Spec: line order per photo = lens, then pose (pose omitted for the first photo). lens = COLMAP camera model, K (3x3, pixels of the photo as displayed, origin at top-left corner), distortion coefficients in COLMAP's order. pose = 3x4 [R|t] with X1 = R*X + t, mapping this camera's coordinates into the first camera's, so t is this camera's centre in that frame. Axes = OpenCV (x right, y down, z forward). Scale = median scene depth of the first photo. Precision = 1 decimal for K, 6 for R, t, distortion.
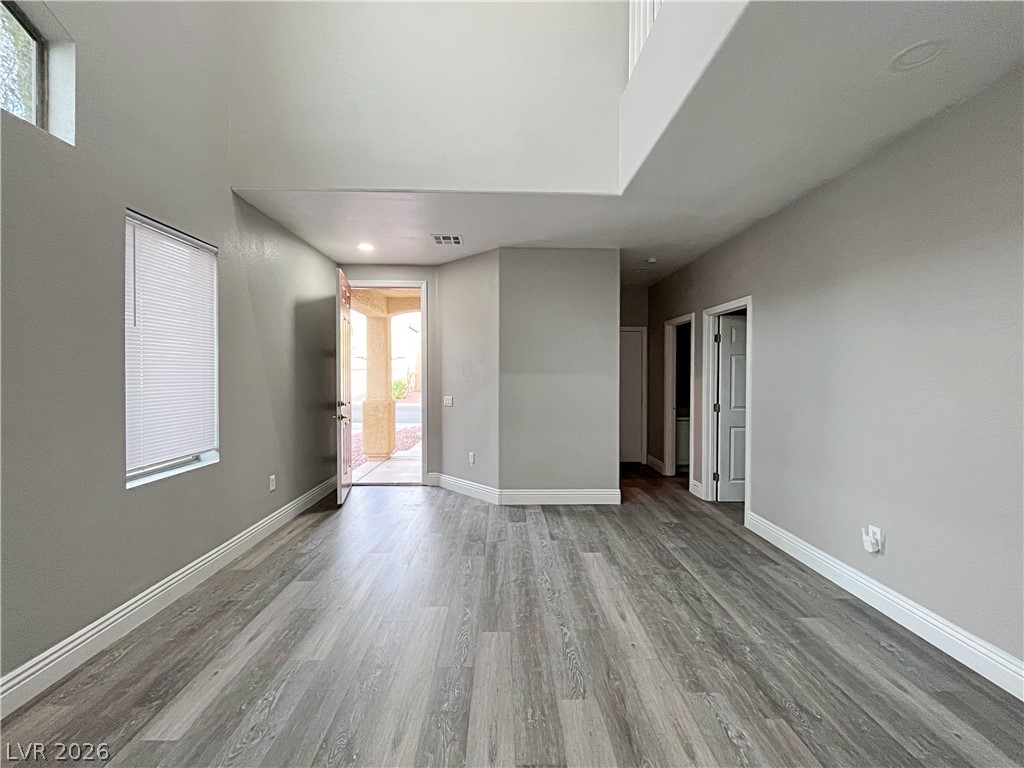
lens RADIAL K [[416.0, 0, 511.9], [0, 416.0, 378.6], [0, 0, 1]] dist [-0.003115, -0.000449]
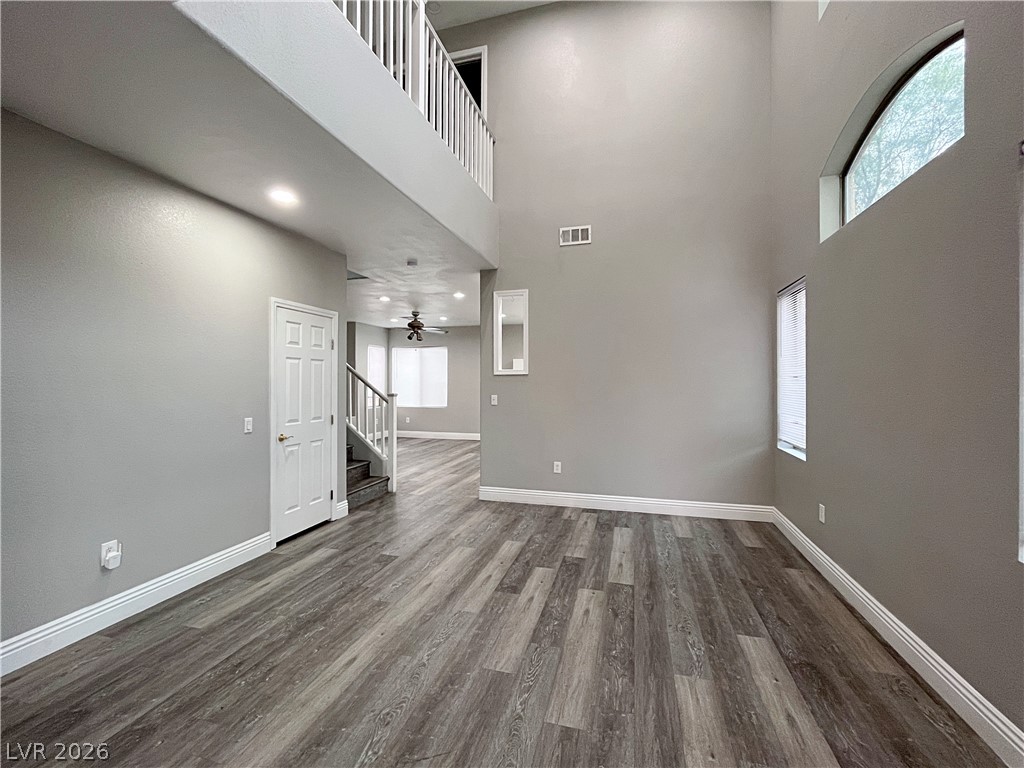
lens RADIAL K [[416.0, 0, 512.9], [0, 416.0, 381.5], [0, 0, 1]] dist [-0.003115, -0.000449]
pose [[-0.955488, -0.005043, 0.294985, -0.350135], [-0.001717, 0.999932, 0.011533, -0.030137], [-0.295023, 0.010513, -0.955432, 1.930939]]
